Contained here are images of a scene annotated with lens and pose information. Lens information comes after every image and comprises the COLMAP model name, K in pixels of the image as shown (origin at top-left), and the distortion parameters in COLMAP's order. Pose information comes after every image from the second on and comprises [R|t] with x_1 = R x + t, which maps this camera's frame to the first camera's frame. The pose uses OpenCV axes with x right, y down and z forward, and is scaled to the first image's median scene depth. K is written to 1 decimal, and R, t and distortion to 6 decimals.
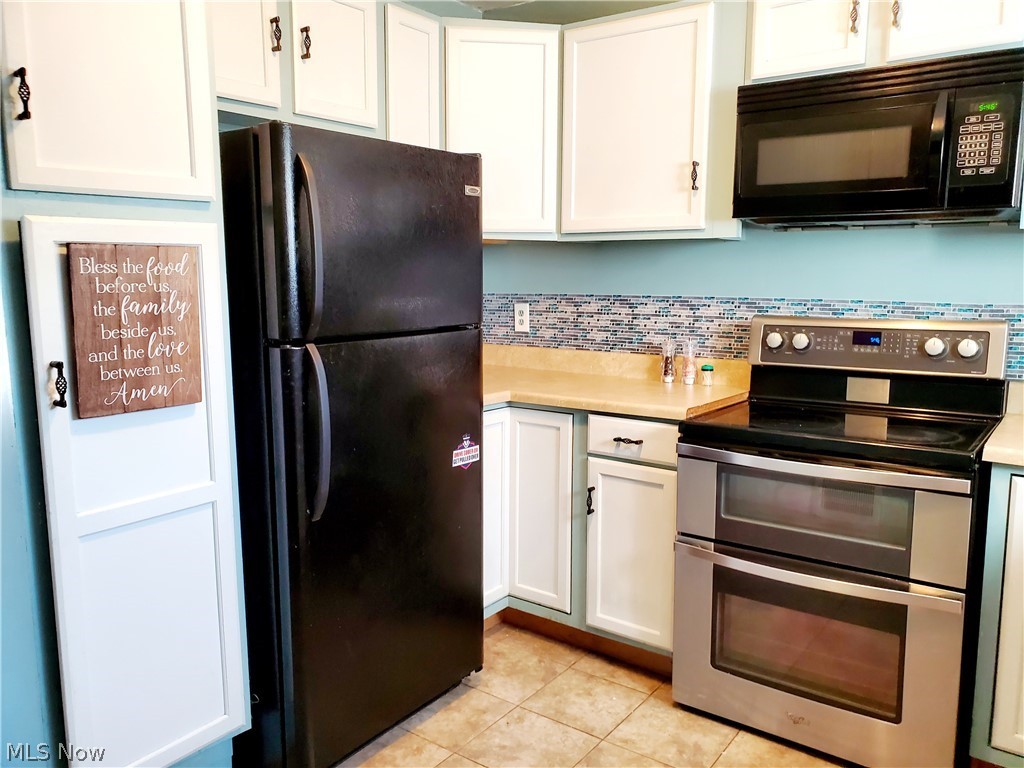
lens RADIAL K [[802.8, 0, 517.0], [0, 802.8, 382.0], [0, 0, 1]] dist [0.020457, -0.018463]
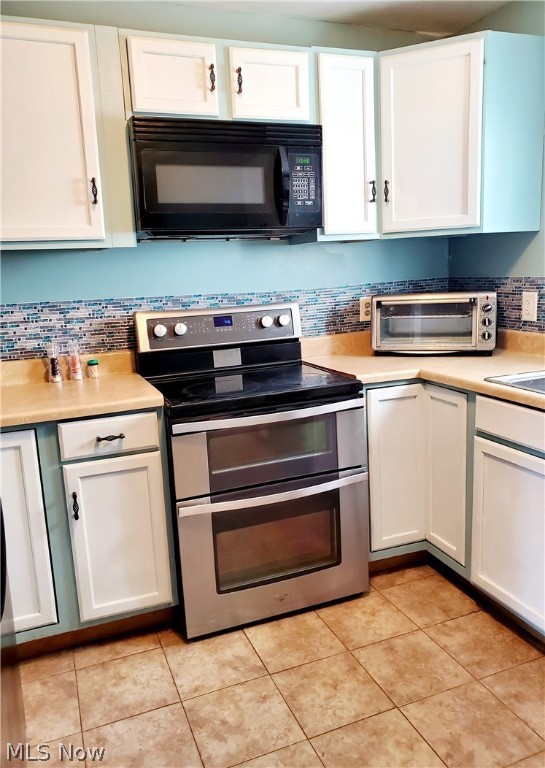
lens RADIAL K [[589.8, 0, 268.9], [0, 589.8, 382.9], [0, 0, 1]] dist [0.027132, -0.018894]
pose [[0.537308, -0.185447, 0.822745, -0.411164], [0.157307, 0.980443, 0.118260, -0.062501], [-0.828586, 0.065881, 0.555972, 0.408236]]
